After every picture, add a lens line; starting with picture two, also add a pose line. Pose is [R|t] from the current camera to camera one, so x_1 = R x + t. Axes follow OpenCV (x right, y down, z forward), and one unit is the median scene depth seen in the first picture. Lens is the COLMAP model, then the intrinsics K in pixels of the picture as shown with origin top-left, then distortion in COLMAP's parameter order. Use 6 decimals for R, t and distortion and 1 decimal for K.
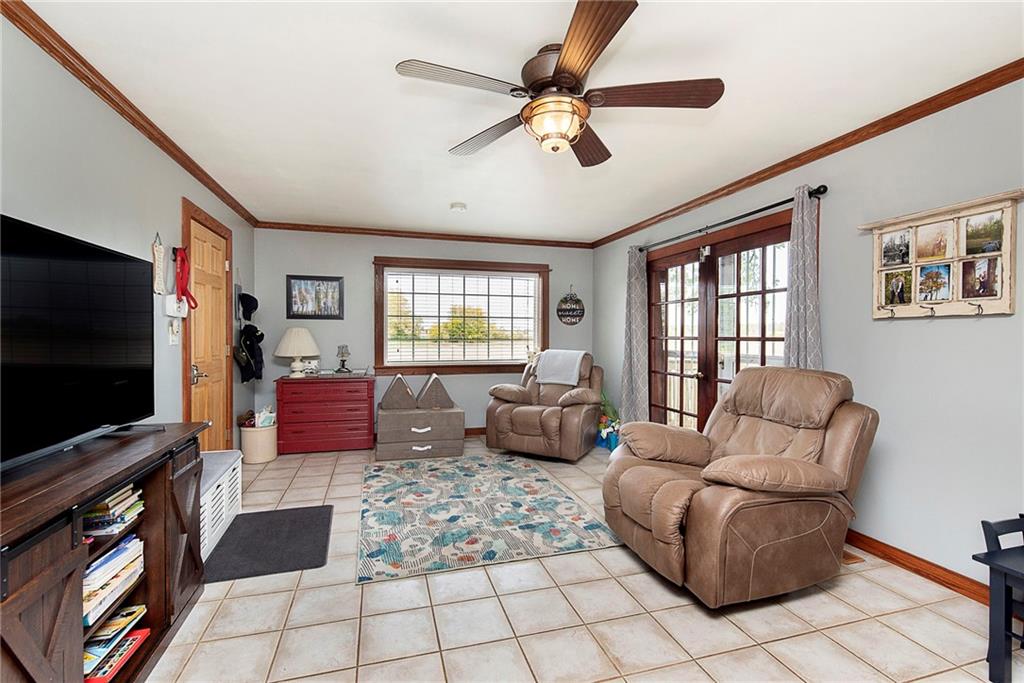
lens RADIAL K [[448.0, 0, 502.0], [0, 448.0, 337.1], [0, 0, 1]] dist [0.004086, 0.000382]
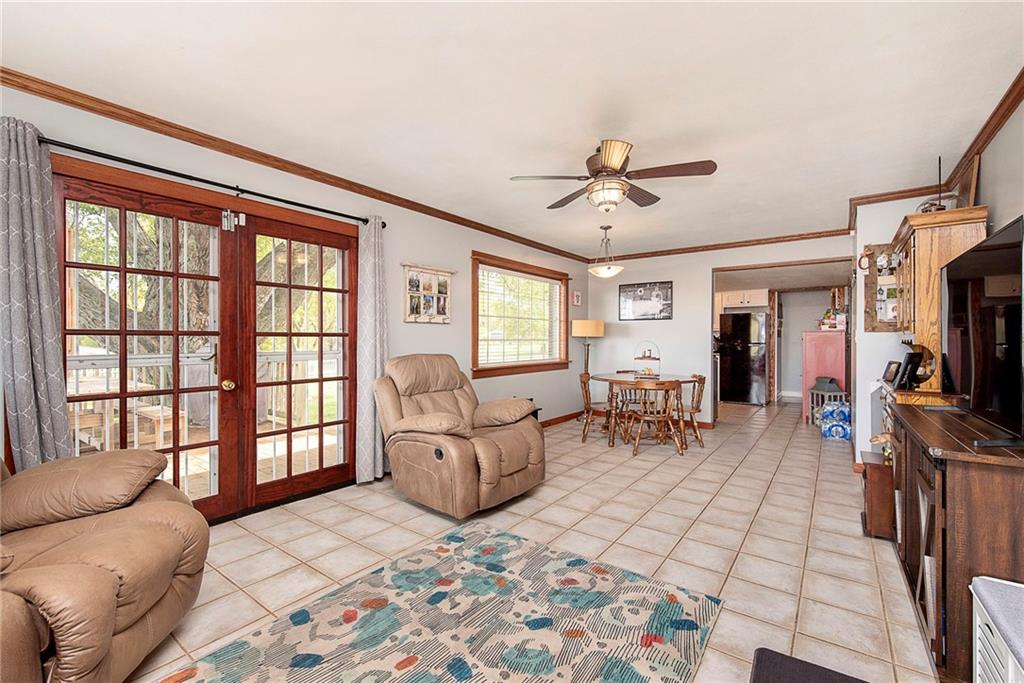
lens RADIAL K [[447.1, 0, 543.0], [0, 447.1, 341.4], [0, 0, 1]] dist [-0.000640, 0.000004]
pose [[-0.661867, -0.002242, 0.749618, -0.411654], [0.005189, 0.999958, 0.007572, 0.011313], [-0.749603, 0.008901, -0.661828, 1.012749]]
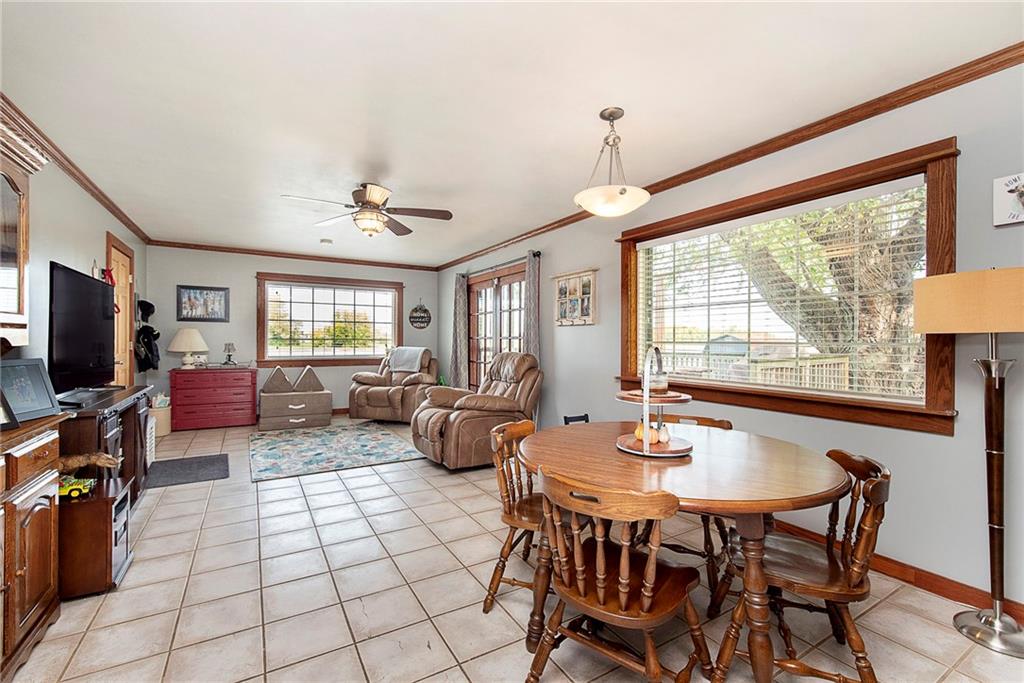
lens RADIAL K [[445.8, 0, 497.6], [0, 445.8, 341.5], [0, 0, 1]] dist [0.008861, 0.000216]
pose [[0.971920, 0.002832, 0.235294, 0.091150], [-0.002424, 0.999995, -0.002021, 0.017258], [-0.235299, 0.001394, 0.971922, -0.450928]]
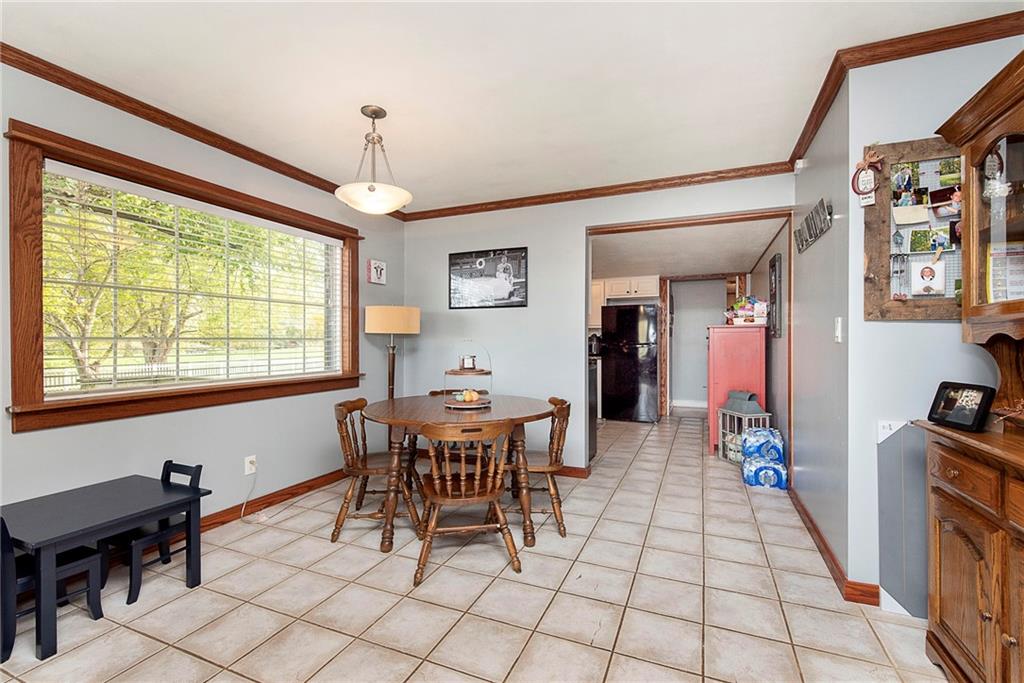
lens RADIAL K [[450.2, 0, 507.2], [0, 450.2, 342.5], [0, 0, 1]] dist [0.001957, 0.000090]
pose [[-0.772135, -0.000224, 0.635458, -0.146995], [0.006748, 0.999941, 0.008552, 0.019615], [-0.635423, 0.010892, -0.772088, 0.448737]]
